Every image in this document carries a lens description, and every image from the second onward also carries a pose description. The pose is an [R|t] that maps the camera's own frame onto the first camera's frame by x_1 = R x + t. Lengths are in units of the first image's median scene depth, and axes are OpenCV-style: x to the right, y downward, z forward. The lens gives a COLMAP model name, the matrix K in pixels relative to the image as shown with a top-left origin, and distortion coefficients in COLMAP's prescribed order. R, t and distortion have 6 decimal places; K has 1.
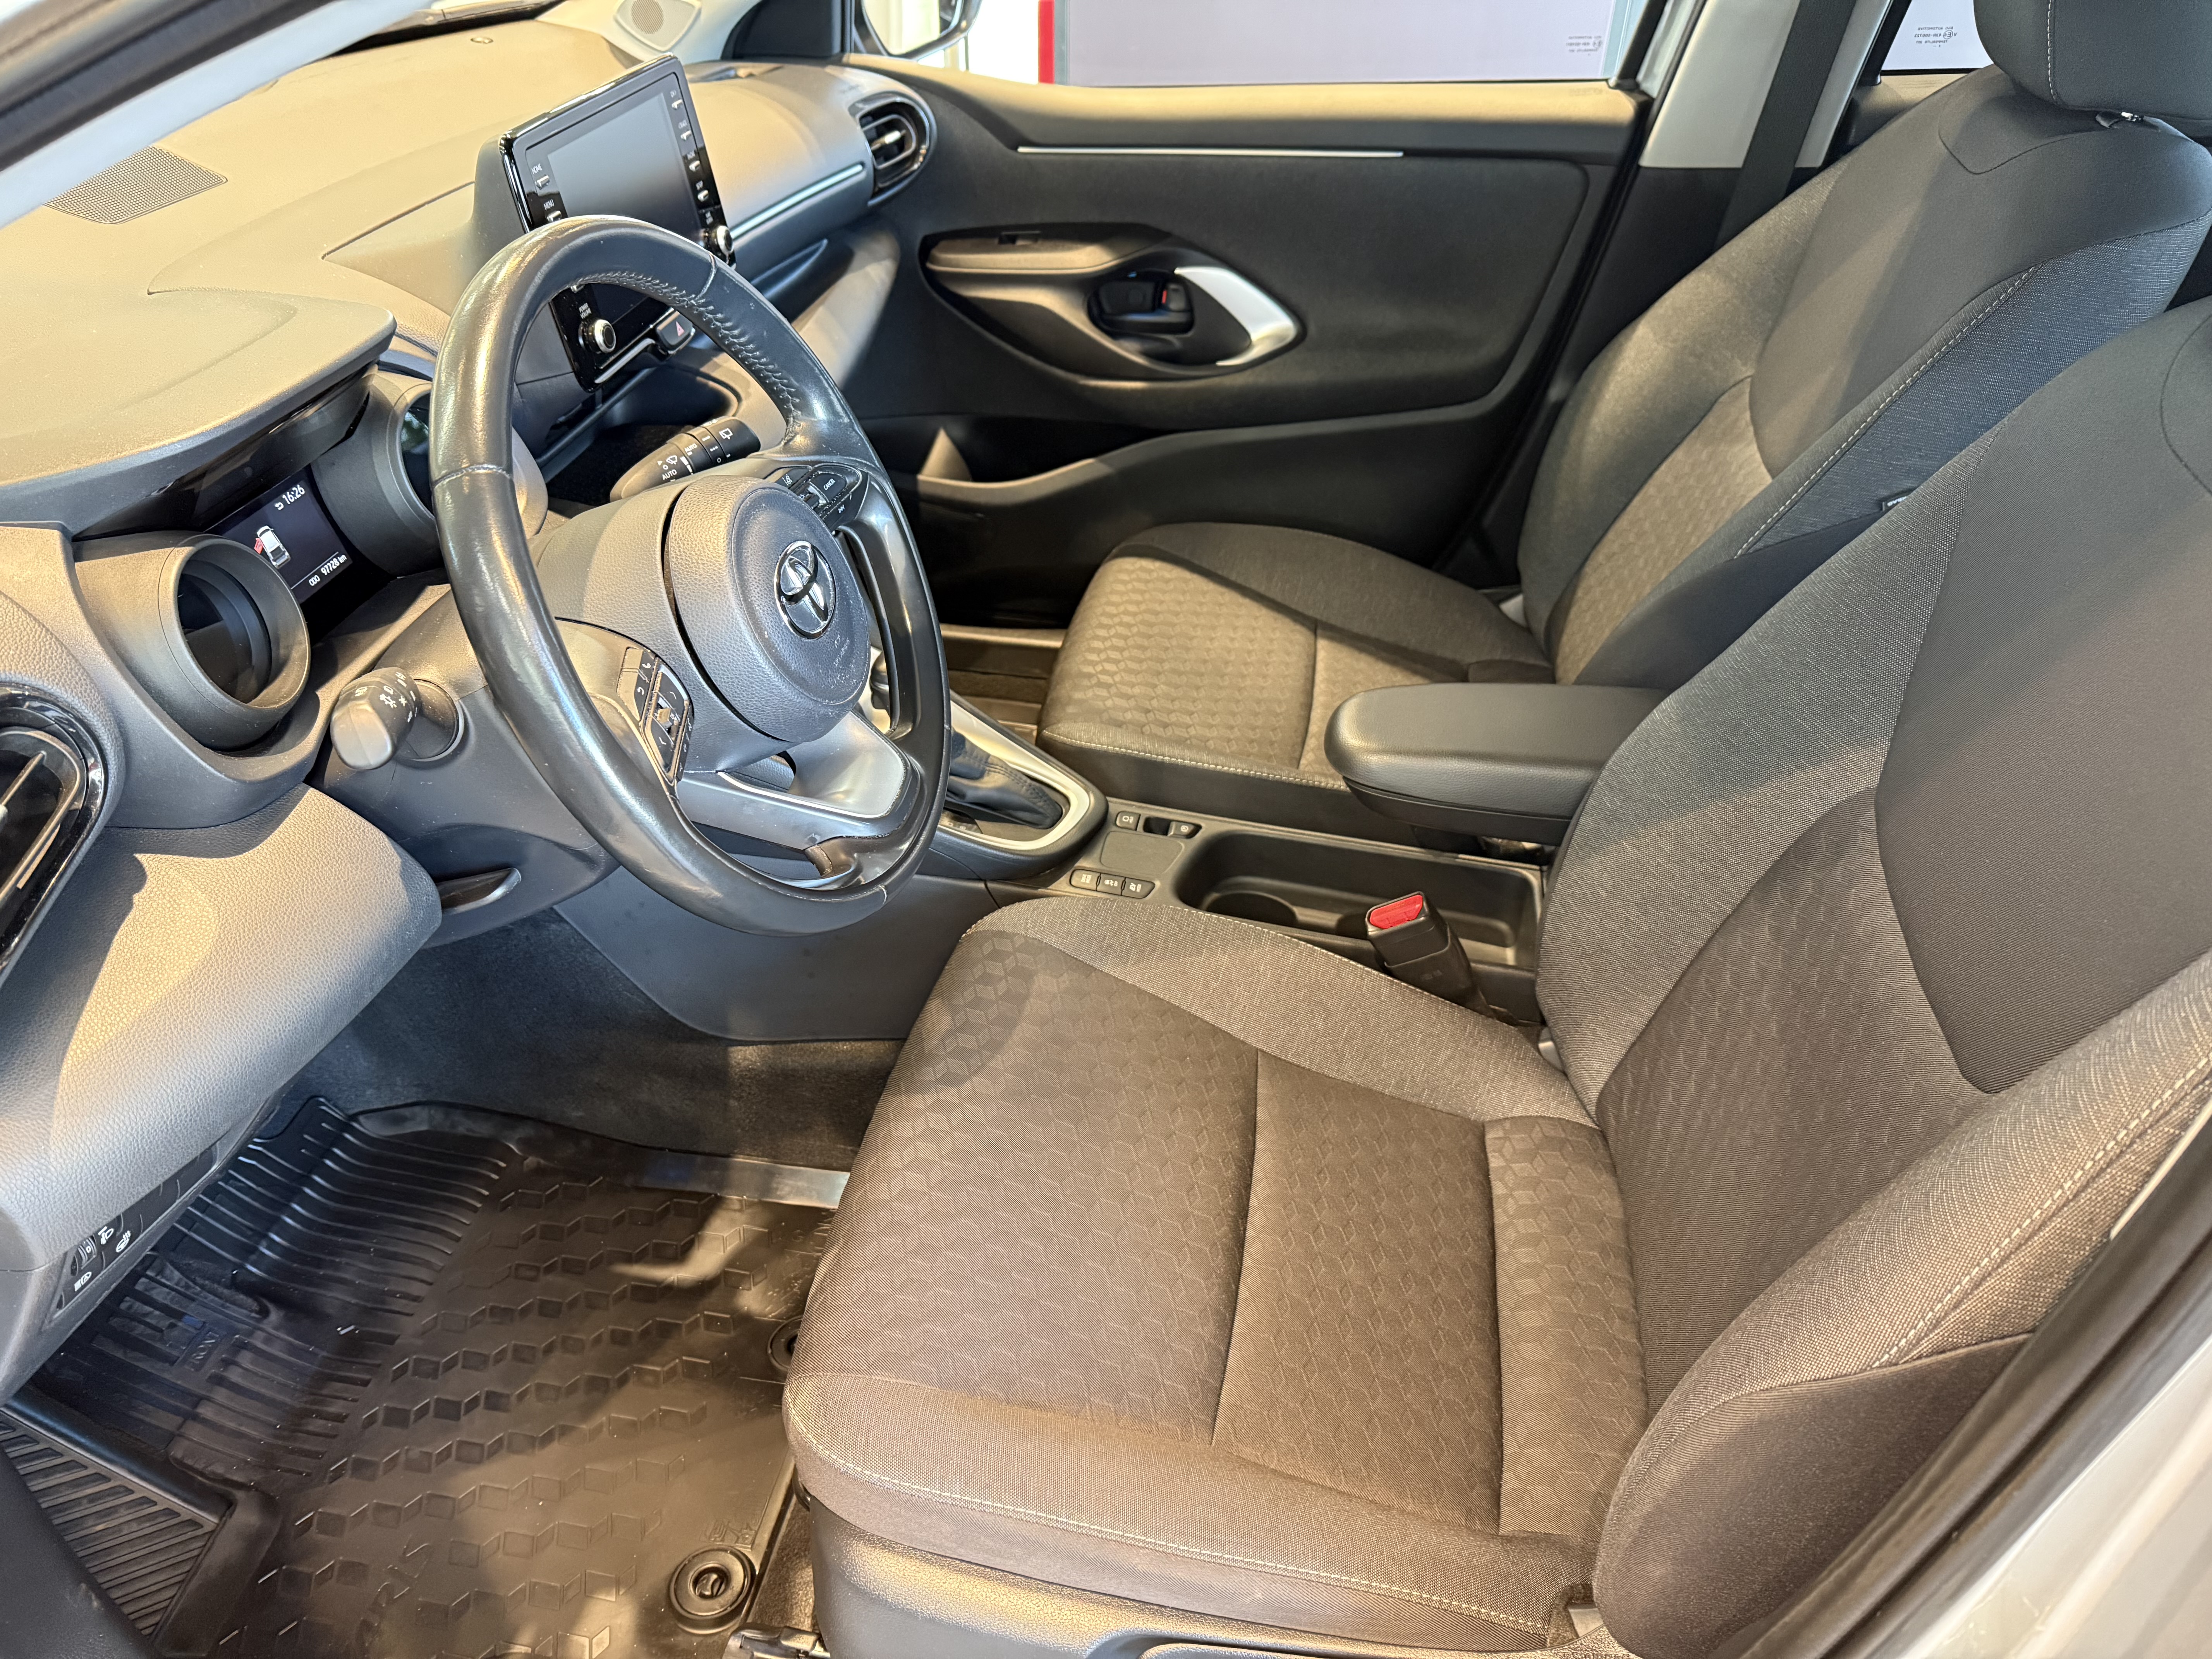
lens RADIAL K [[1563.7, 0, 1100.8], [0, 1563.7, 923.9], [0, 0, 1]] dist [0.089069, -0.183175]
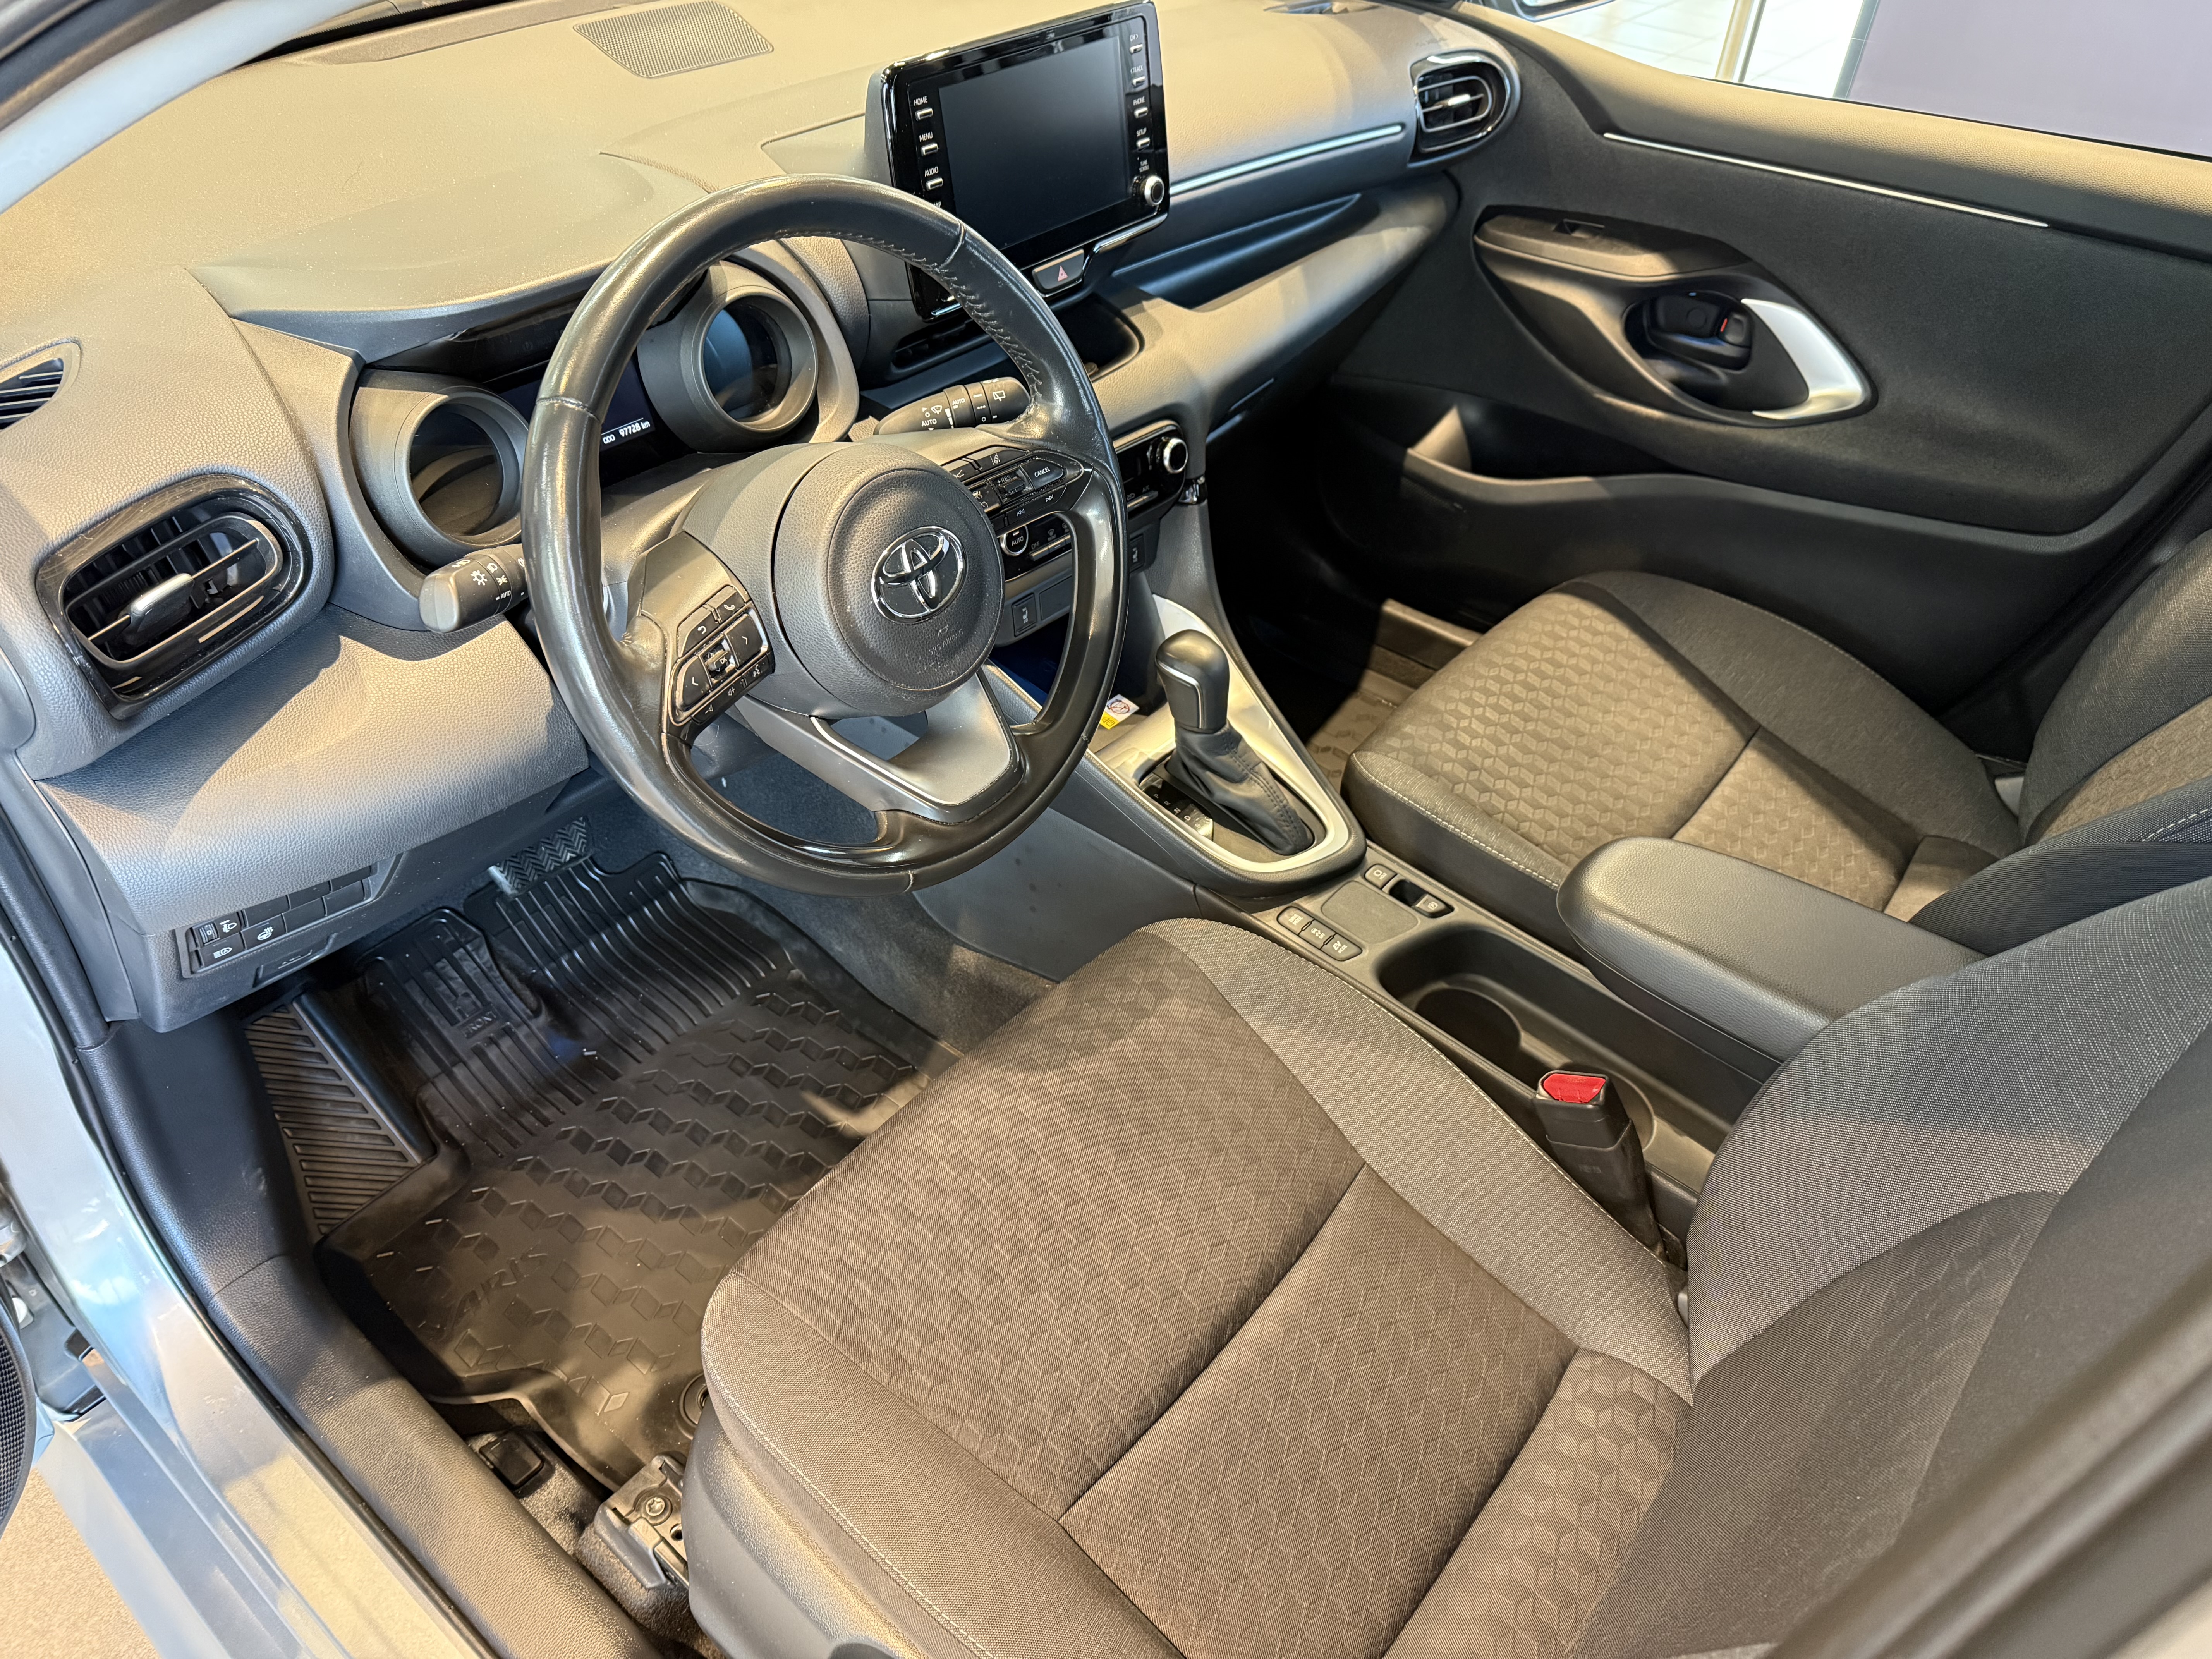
lens RADIAL K [[1584.6, 0, 1045.5], [0, 1584.6, 898.5], [0, 0, 1]] dist [0.060788, -0.140953]
pose [[0.856441, 0.353525, -0.376203, 0.210430], [-0.333106, 0.935163, 0.120460, -0.102454], [0.394397, 0.022149, 0.918673, 0.055444]]
